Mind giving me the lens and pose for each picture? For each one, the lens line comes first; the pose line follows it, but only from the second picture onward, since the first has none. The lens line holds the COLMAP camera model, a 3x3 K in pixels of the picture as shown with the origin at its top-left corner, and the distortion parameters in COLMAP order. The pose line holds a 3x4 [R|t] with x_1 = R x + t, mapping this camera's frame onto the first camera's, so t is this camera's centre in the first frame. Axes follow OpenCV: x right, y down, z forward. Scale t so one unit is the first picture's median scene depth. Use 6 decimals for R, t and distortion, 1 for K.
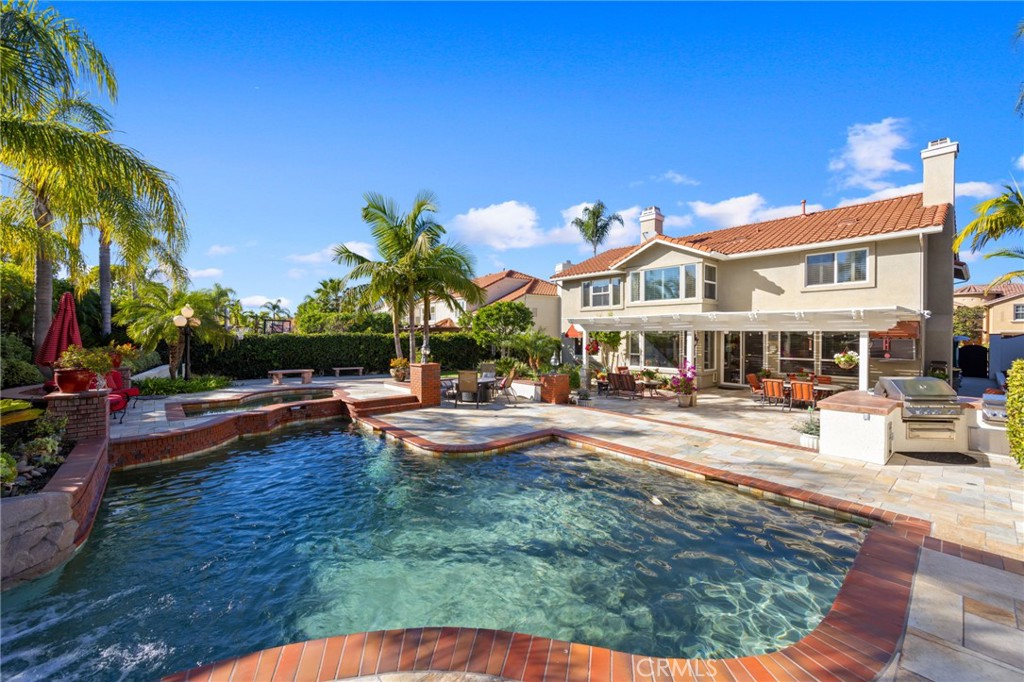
lens RADIAL K [[410.4, 0, 505.6], [0, 410.4, 335.8], [0, 0, 1]] dist [-0.001148, -0.000022]
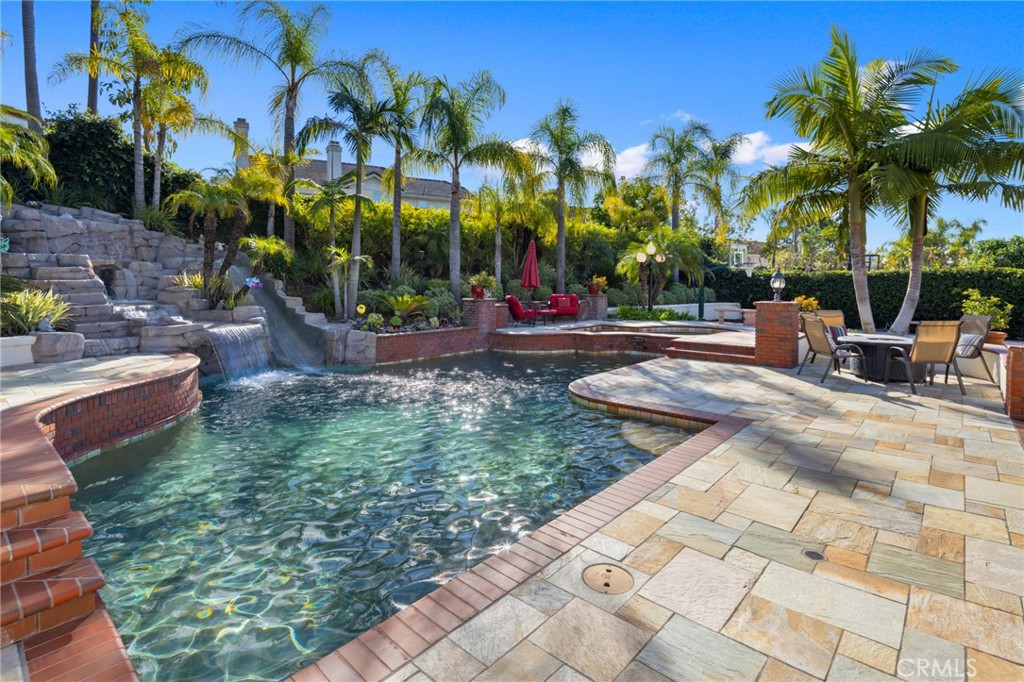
lens RADIAL K [[501.5, 0, 537.1], [0, 501.5, 280.6], [0, 0, 1]] dist [-0.000251, 0.000059]
pose [[0.150726, -0.007862, -0.988544, 0.535980], [-0.007127, 0.999934, -0.009039, 0.041362], [0.988550, 0.008408, 0.150660, 0.478150]]
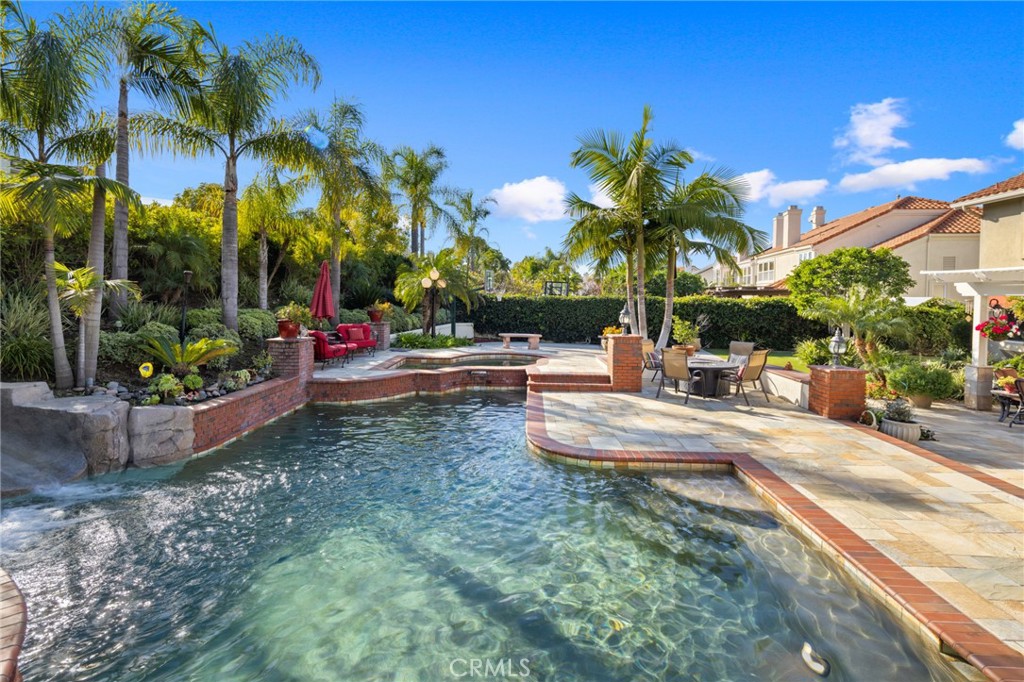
lens RADIAL K [[489.3, 0, 510.0], [0, 489.3, 296.5], [0, 0, 1]] dist [-0.000465, -0.000318]
pose [[0.732904, 0.008502, -0.680279, 0.262159], [-0.013779, 0.999902, -0.002349, 0.000534], [0.680193, 0.011096, 0.732949, 0.176194]]
